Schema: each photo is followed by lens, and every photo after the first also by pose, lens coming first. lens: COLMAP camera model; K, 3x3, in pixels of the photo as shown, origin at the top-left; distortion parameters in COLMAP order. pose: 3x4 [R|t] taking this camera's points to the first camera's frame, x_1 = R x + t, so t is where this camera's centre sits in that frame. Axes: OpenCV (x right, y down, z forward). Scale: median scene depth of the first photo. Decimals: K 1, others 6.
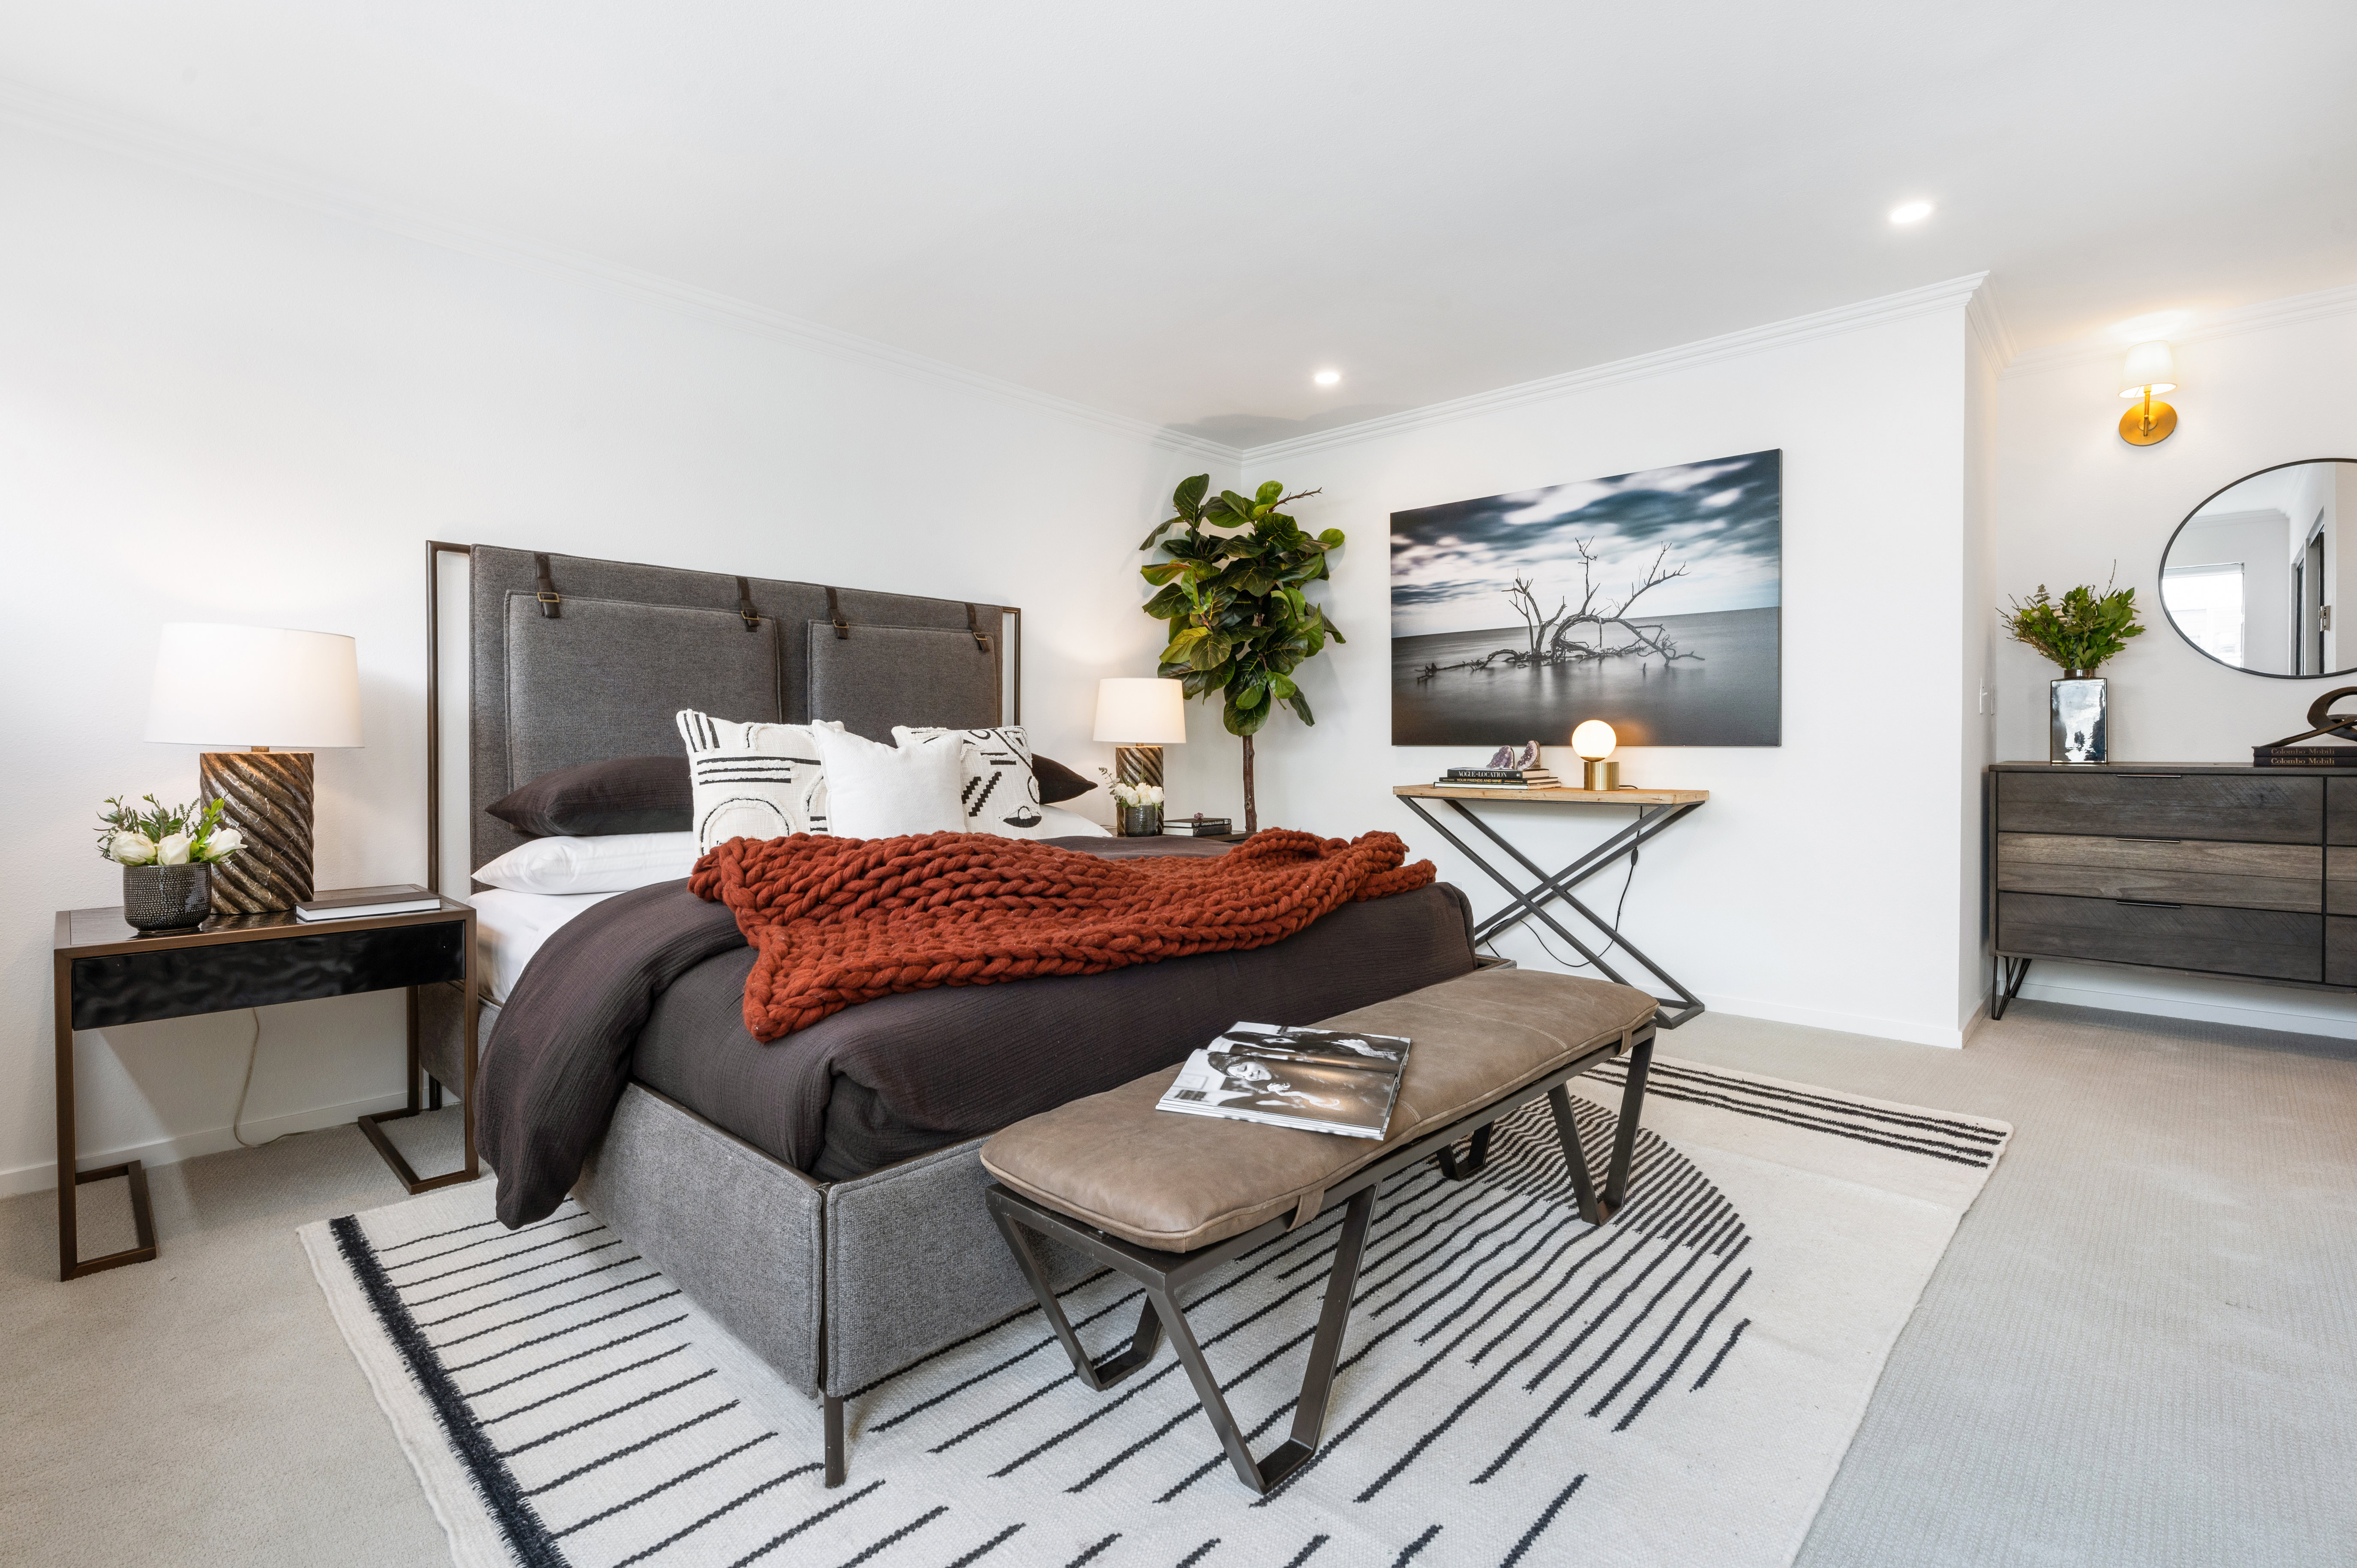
lens RADIAL K [[1080.2, 0, 1182.3], [0, 1080.2, 746.5], [0, 0, 1]] dist [0.000349, -0.000026]
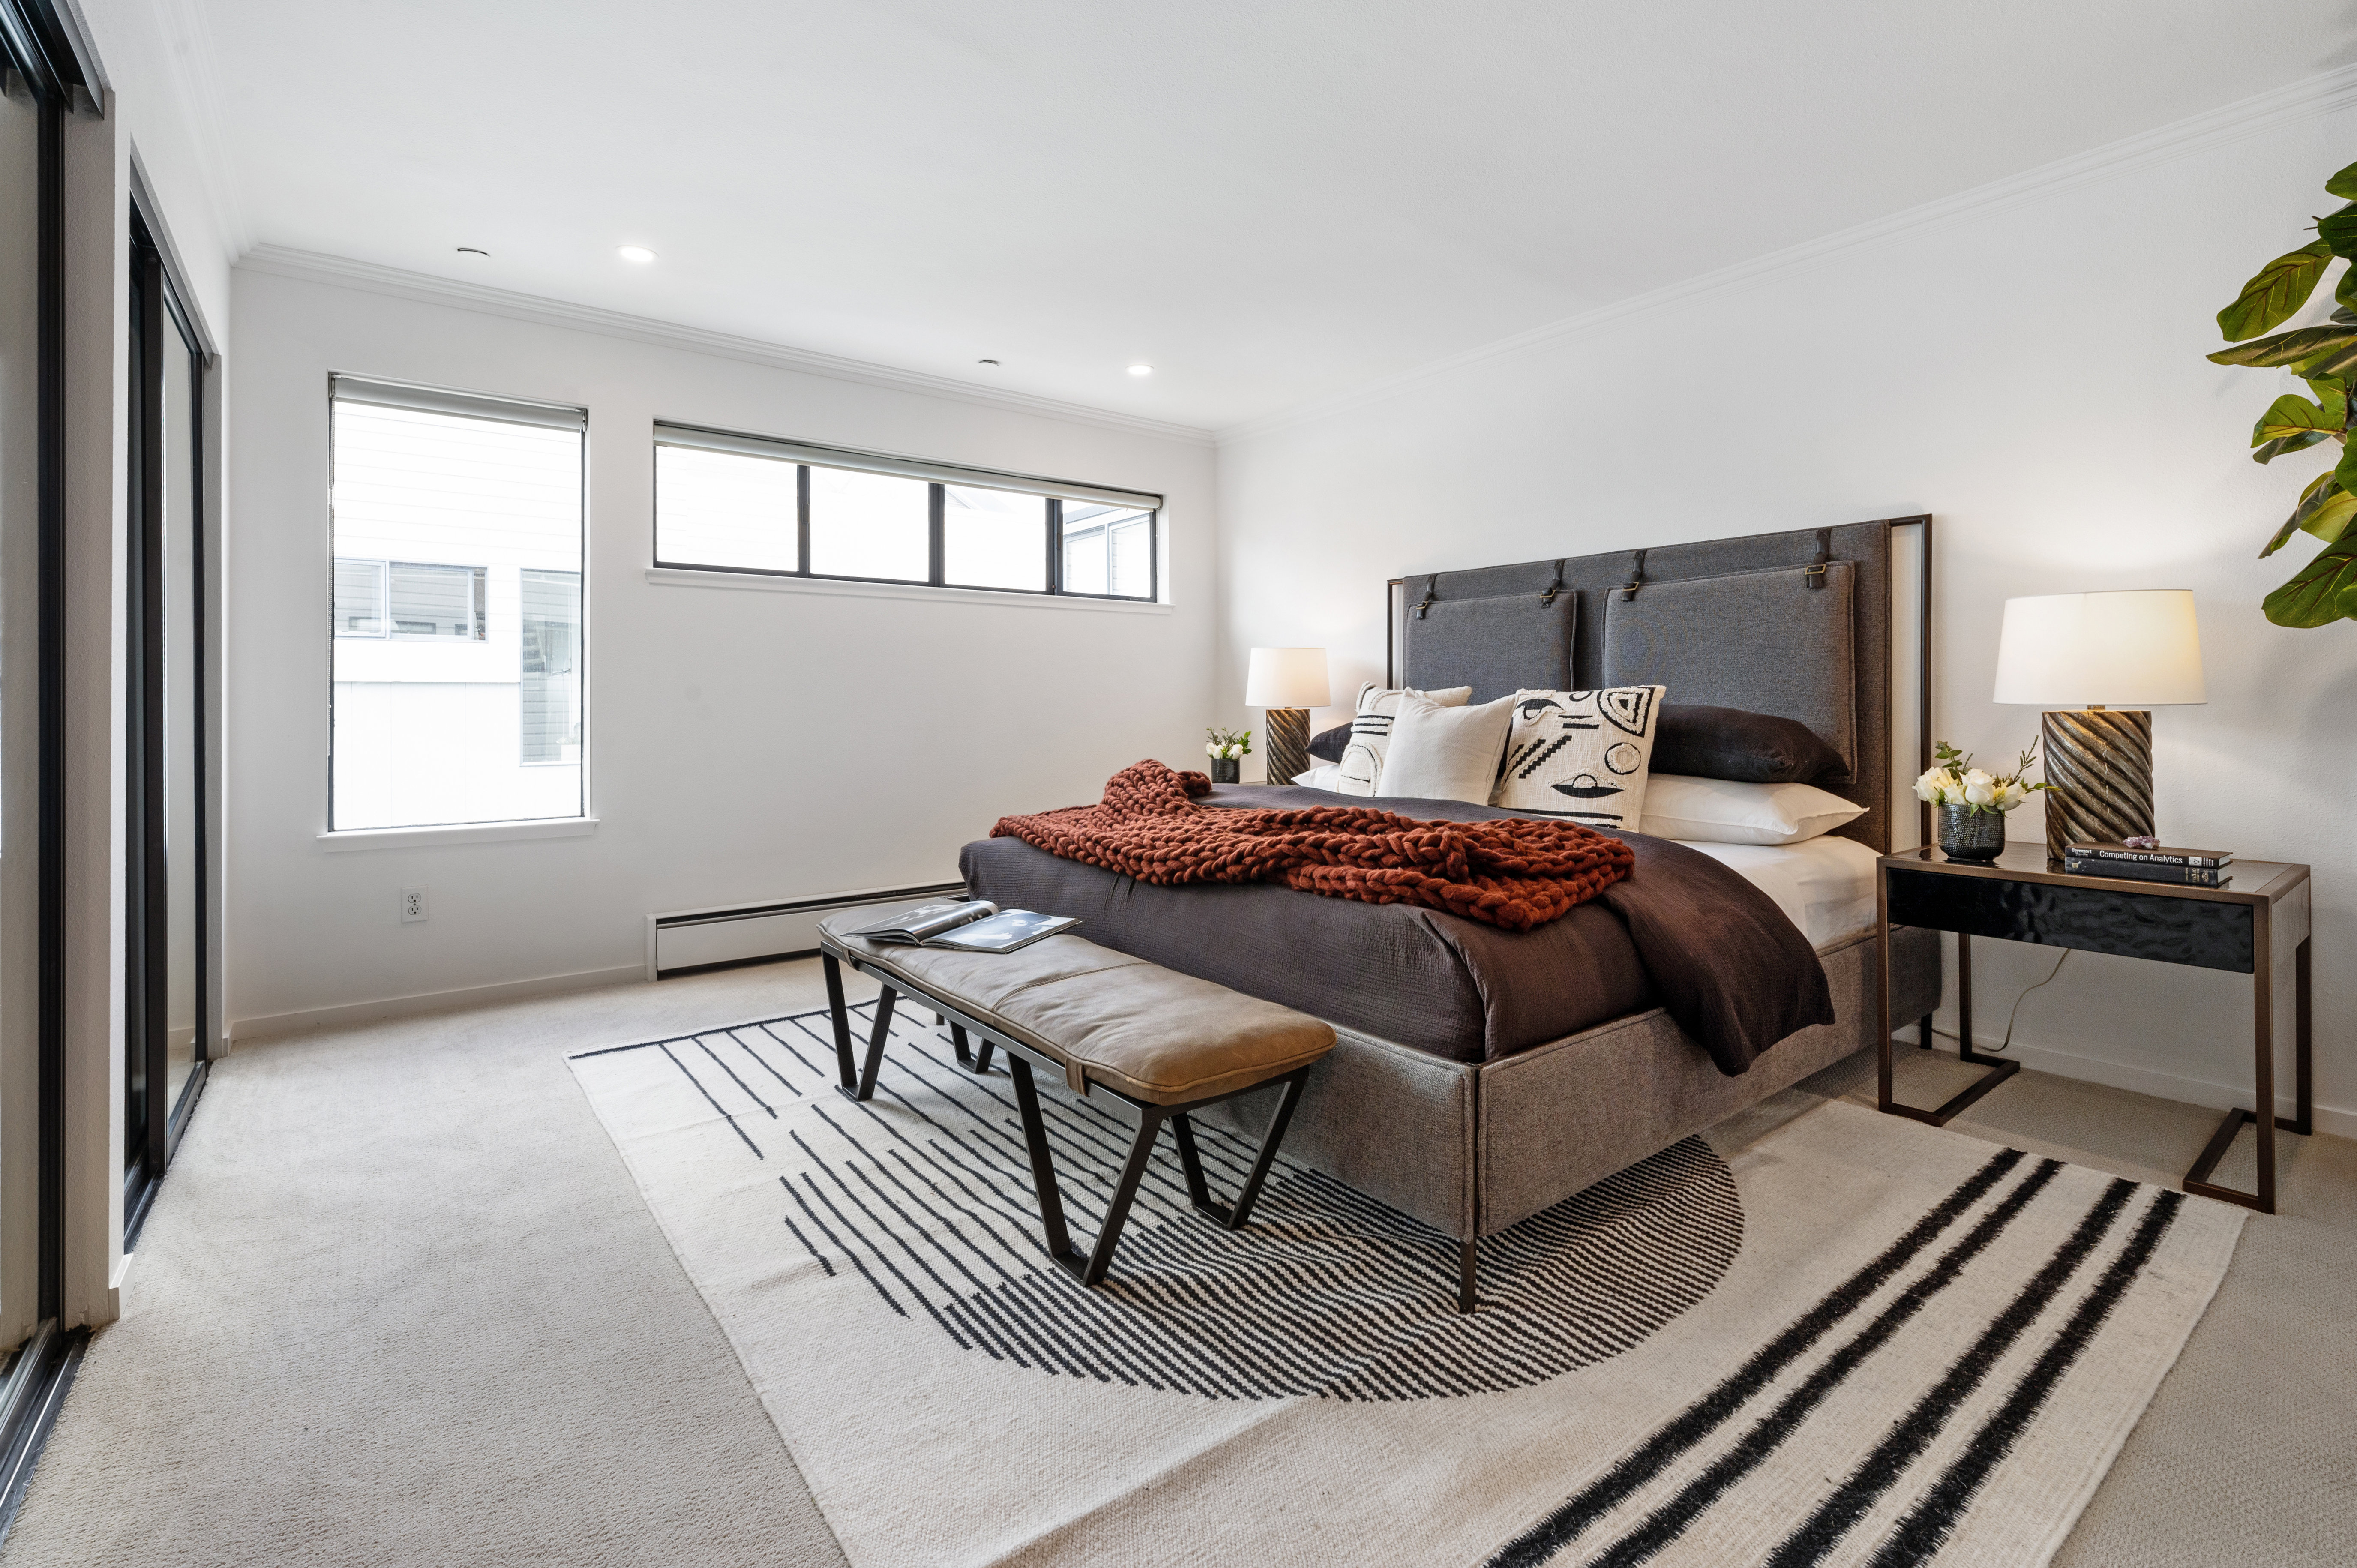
lens RADIAL K [[1056.8, 0, 1181.3], [0, 1056.8, 704.9], [0, 0, 1]] dist [-0.025117, -0.000036]
pose [[-0.158385, 0.002799, -0.987373, 0.793938], [-0.001106, 0.999995, 0.003013, -0.005709], [0.987377, 0.001569, -0.158381, 0.813364]]
